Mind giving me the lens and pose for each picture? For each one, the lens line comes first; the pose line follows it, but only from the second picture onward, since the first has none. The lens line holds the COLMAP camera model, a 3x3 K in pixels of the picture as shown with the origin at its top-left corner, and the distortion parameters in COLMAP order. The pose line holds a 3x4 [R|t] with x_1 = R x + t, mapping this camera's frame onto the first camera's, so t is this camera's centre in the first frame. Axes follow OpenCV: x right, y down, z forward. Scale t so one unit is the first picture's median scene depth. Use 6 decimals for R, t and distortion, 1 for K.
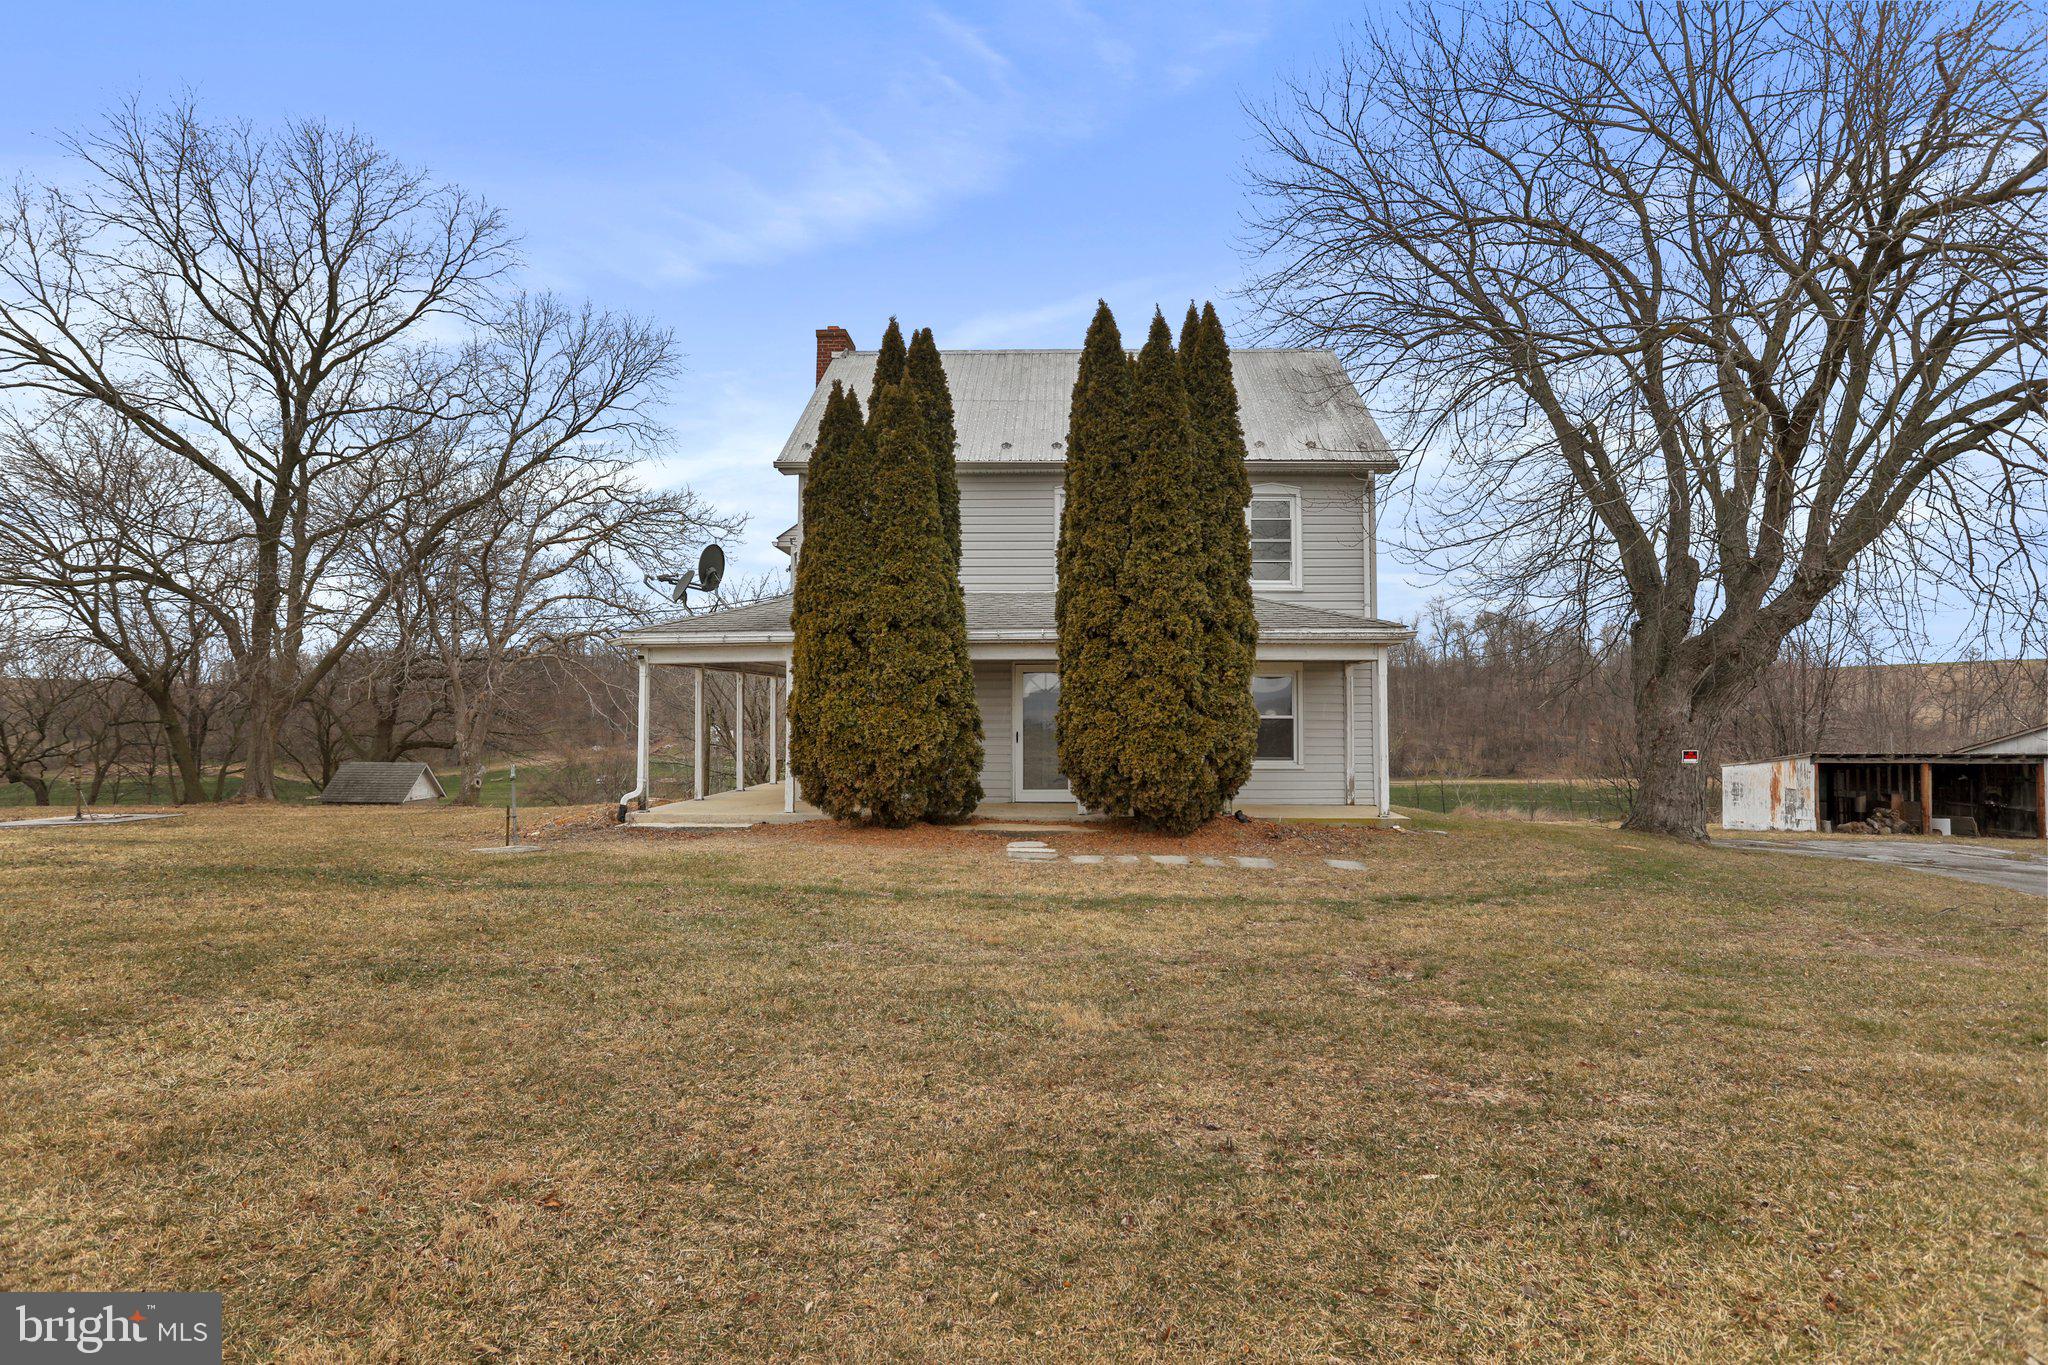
lens RADIAL K [[1117.7, 0, 1010.4], [0, 1117.7, 680.8], [0, 0, 1]] dist [-0.017563, 0.008408]
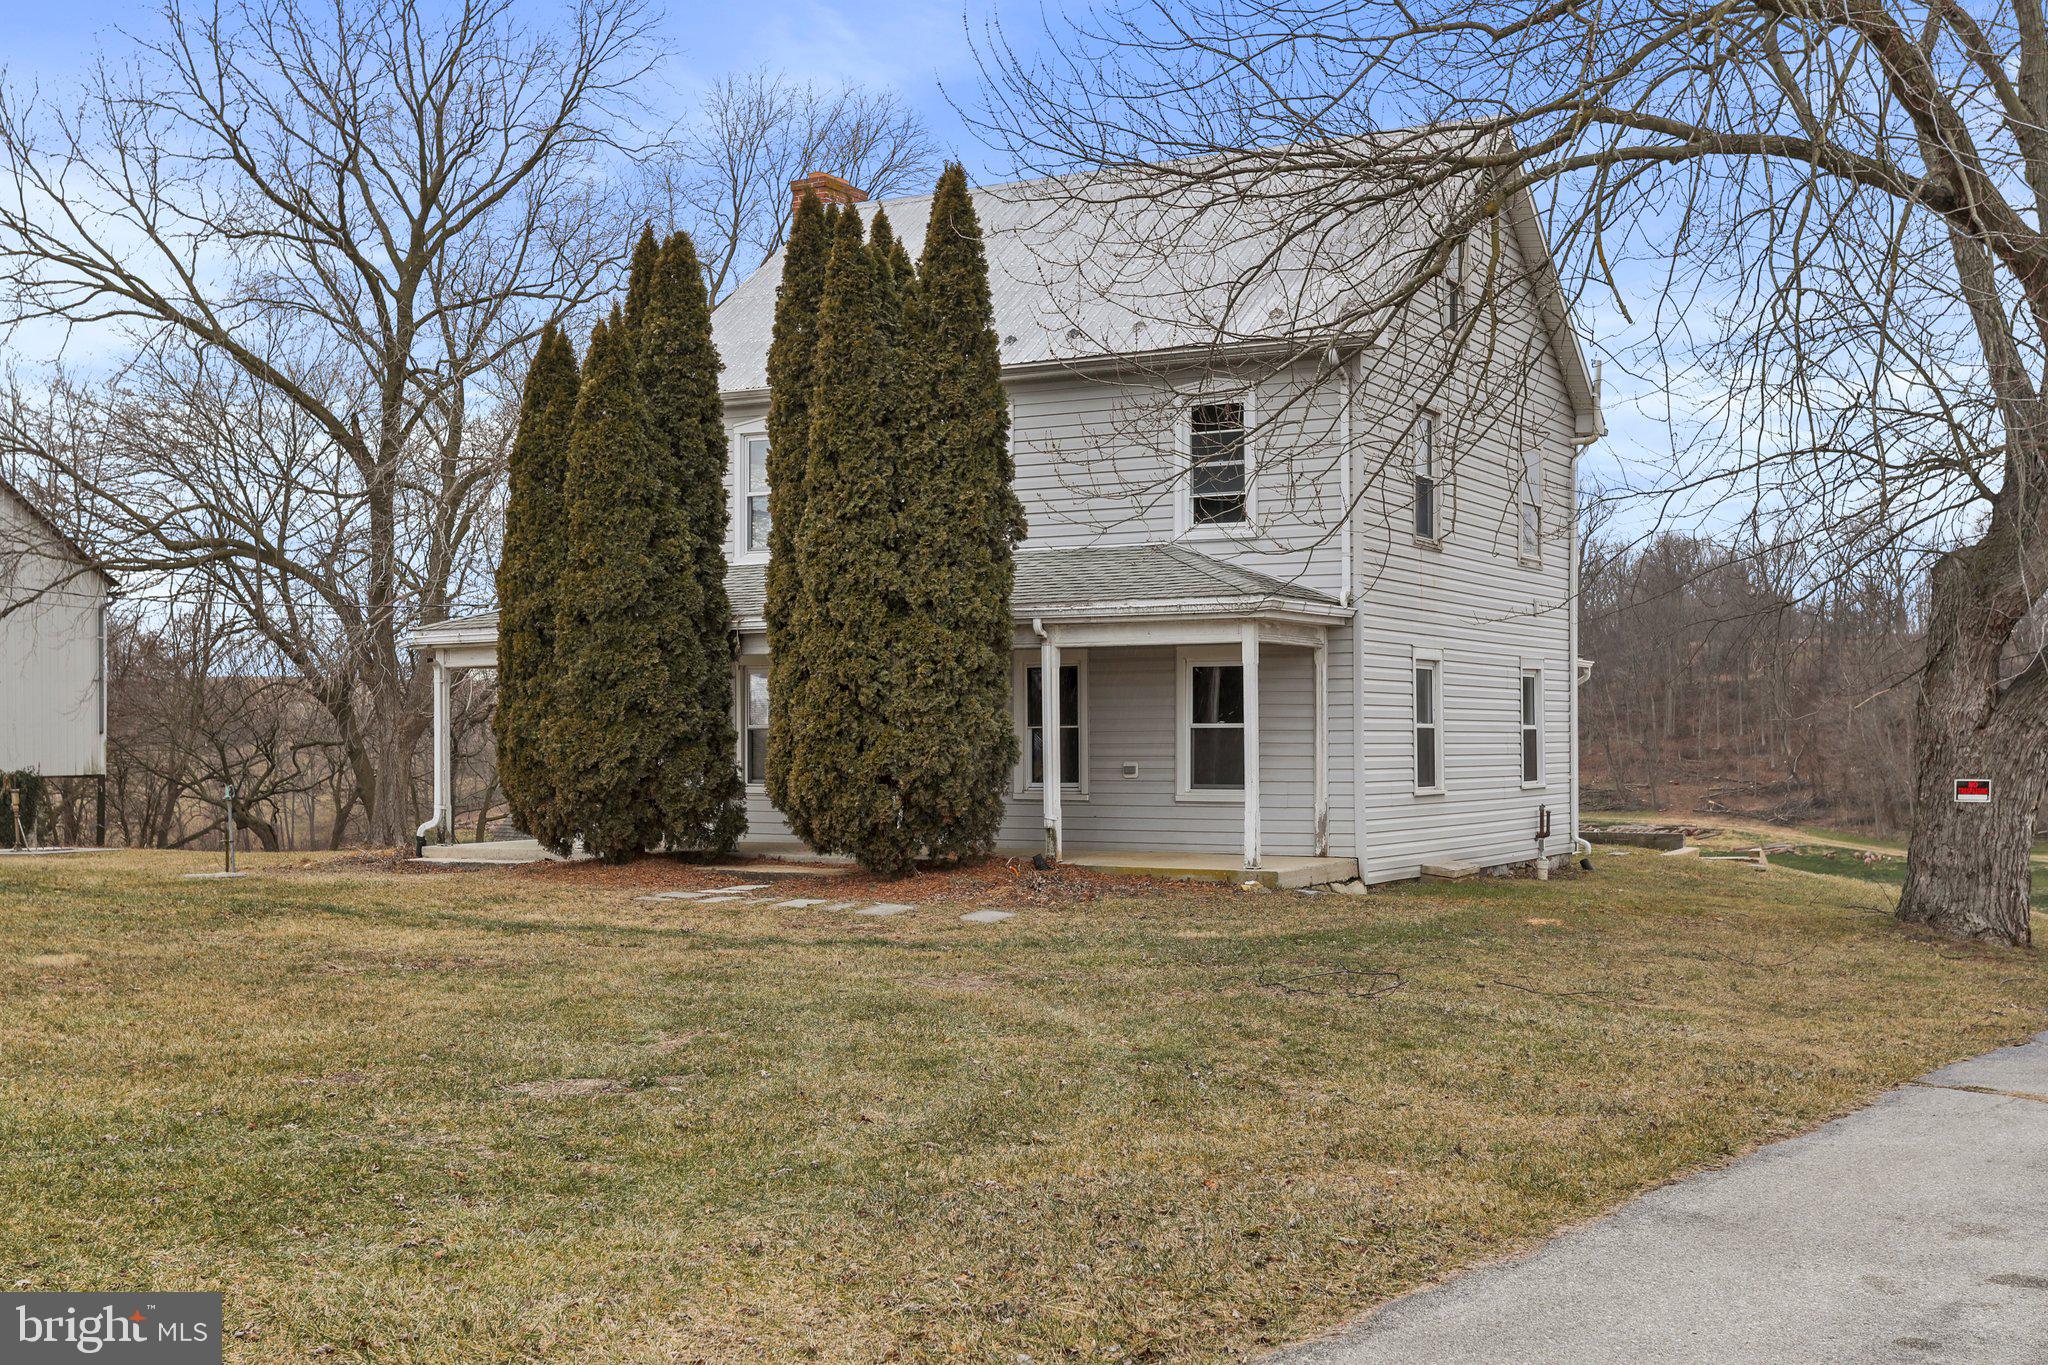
lens RADIAL K [[2290.2, 0, 1027.6], [0, 2290.2, 788.7], [0, 0, 1]] dist [-0.006764, 0.000000]
pose [[0.889291, 0.005684, -0.457307, 0.965352], [0.020236, 0.998454, 0.051762, -0.005252], [0.456895, -0.055285, 0.887801, -0.366385]]
